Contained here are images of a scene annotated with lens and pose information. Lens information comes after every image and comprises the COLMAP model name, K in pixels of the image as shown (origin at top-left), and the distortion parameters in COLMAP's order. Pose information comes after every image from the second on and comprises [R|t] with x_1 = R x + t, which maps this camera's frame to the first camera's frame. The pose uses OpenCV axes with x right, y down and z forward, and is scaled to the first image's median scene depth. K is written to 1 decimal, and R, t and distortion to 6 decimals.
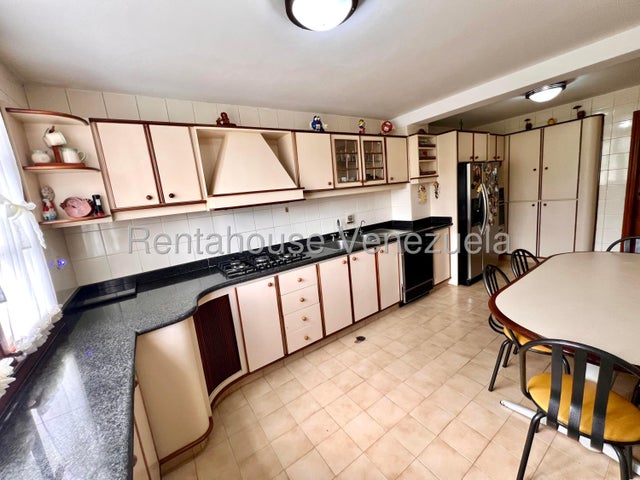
lens RADIAL K [[256.9, 0, 320.0], [0, 256.9, 240.0], [0, 0, 1]] dist [-0.000498, -0.000061]
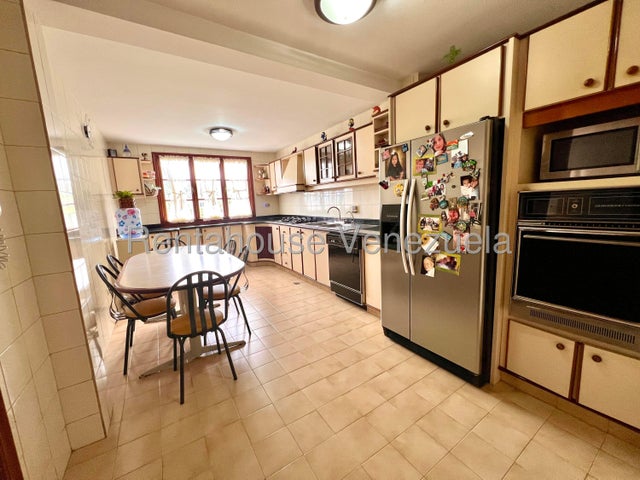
lens RADIAL K [[256.9, 0, 320.0], [0, 256.9, 240.0], [0, 0, 1]] dist [-0.000498, -0.000061]
pose [[-0.031497, 0.252083, -0.967193, 1.331927], [-0.138162, 0.957285, 0.254000, -0.231757], [0.989909, 0.141630, 0.004677, 0.923275]]
